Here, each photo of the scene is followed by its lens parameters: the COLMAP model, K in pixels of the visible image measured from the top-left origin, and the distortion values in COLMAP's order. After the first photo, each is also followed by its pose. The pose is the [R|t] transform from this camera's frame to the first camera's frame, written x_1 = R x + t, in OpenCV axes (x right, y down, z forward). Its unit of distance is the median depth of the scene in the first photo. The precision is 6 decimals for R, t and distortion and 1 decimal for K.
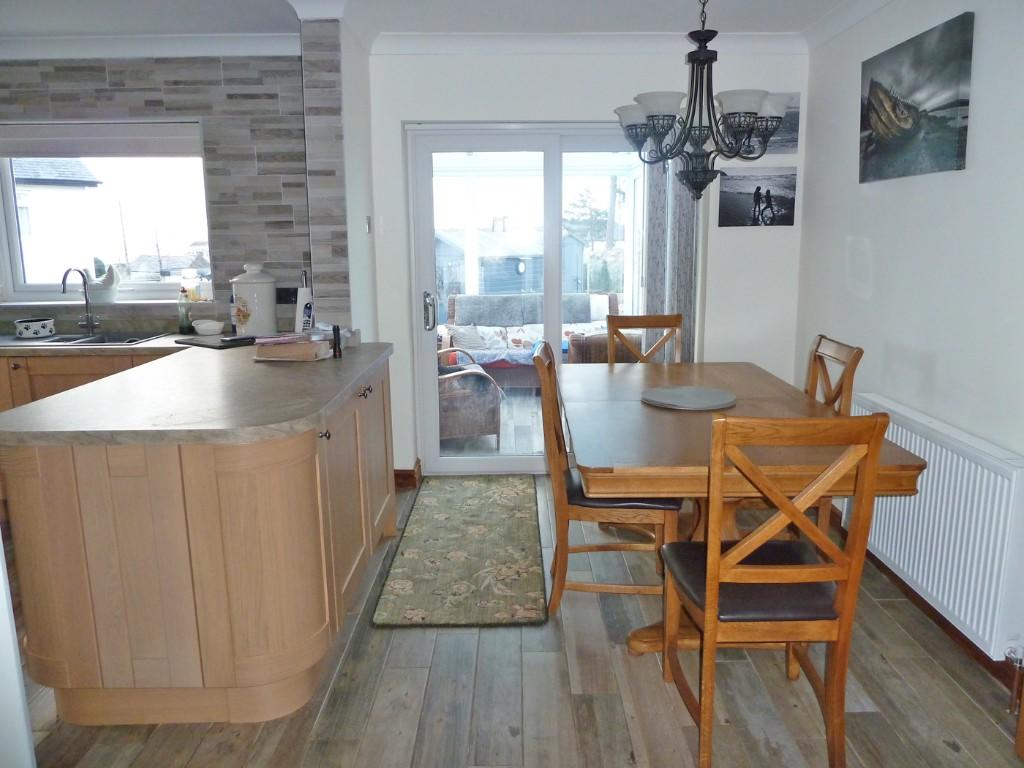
lens RADIAL K [[767.3, 0, 522.2], [0, 767.3, 380.2], [0, 0, 1]] dist [-0.031094, 0.003039]
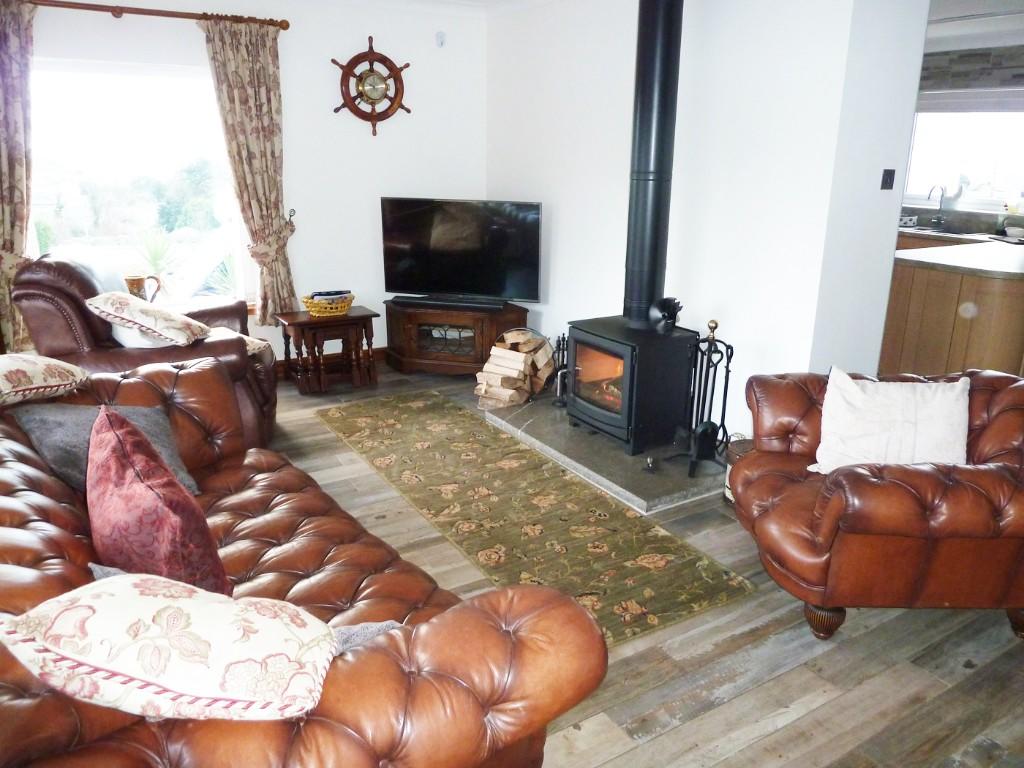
lens RADIAL K [[767.3, 0, 514.7], [0, 767.3, 379.0], [0, 0, 1]] dist [-0.031094, 0.003039]
pose [[0.513272, 0.263825, -0.816669, 0.376279], [-0.161798, 0.964261, 0.209816, 0.056467], [0.842837, 0.024443, 0.537614, -0.621375]]
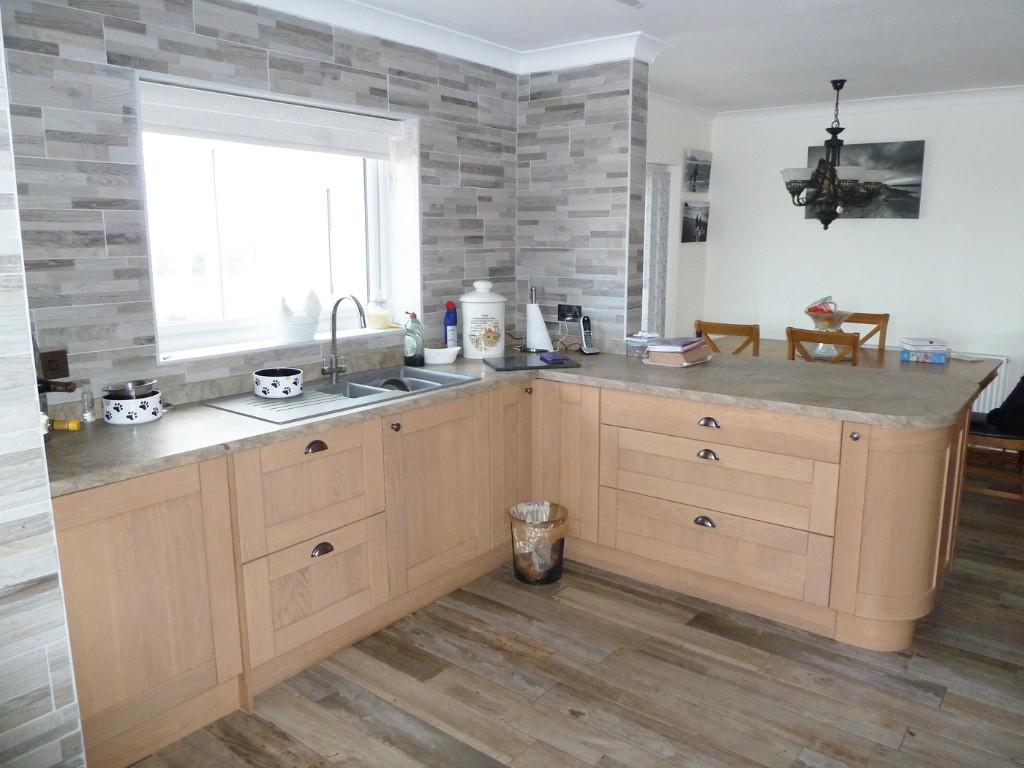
lens RADIAL K [[767.3, 0, 511.2], [0, 767.3, 384.3], [0, 0, 1]] dist [-0.031094, 0.003039]
pose [[0.627847, -0.140925, 0.765472, -1.110855], [0.135458, 0.988248, 0.070834, -0.092247], [-0.766459, 0.059216, 0.639558, 0.386891]]
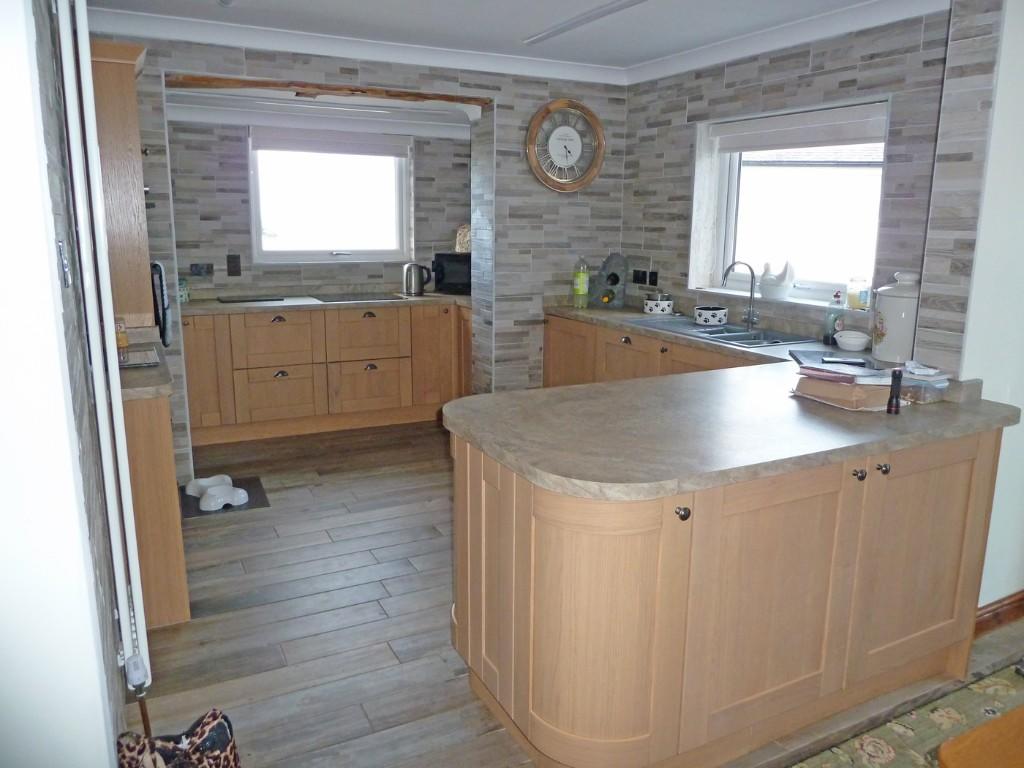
lens RADIAL K [[767.3, 0, 522.6], [0, 767.3, 373.6], [0, 0, 1]] dist [-0.031094, 0.003039]
pose [[0.454167, 0.190065, -0.870407, 0.186596], [-0.173716, 0.977119, 0.122724, -0.078613], [0.873816, 0.095466, 0.476792, 0.283682]]
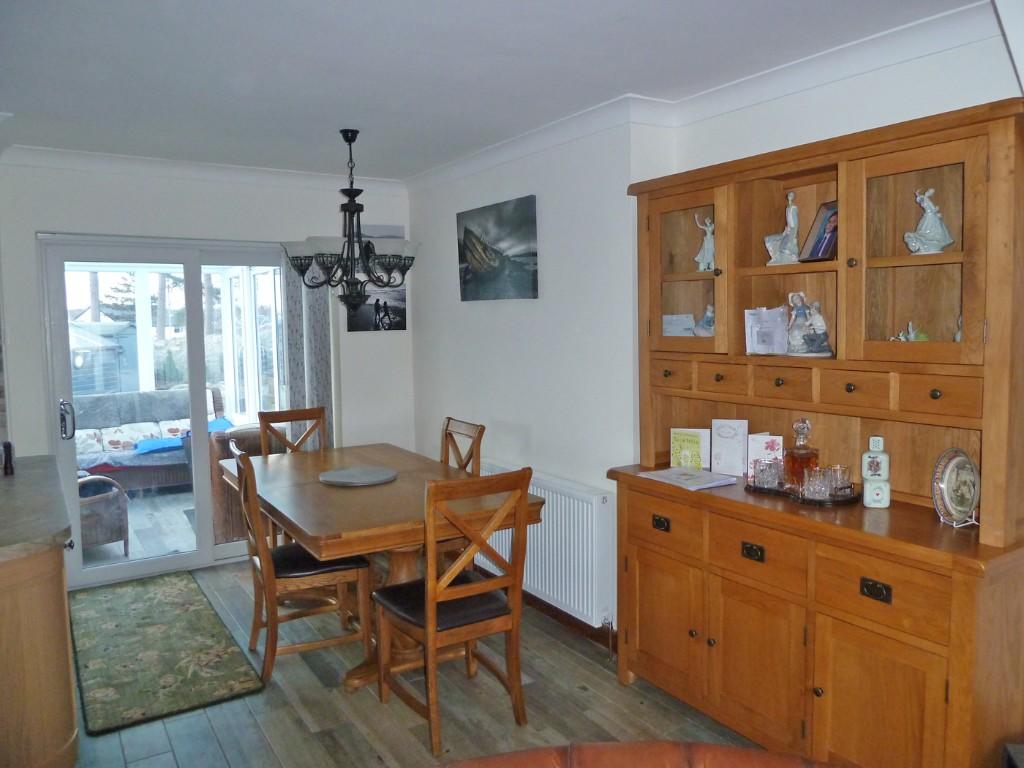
lens RADIAL K [[767.3, 0, 522.3], [0, 767.3, 381.5], [0, 0, 1]] dist [-0.031094, 0.003039]
pose [[0.845040, -0.046634, 0.532666, -0.162262], [0.102335, 0.991880, -0.075510, -0.006535], [-0.524819, 0.118319, 0.842950, -0.146869]]
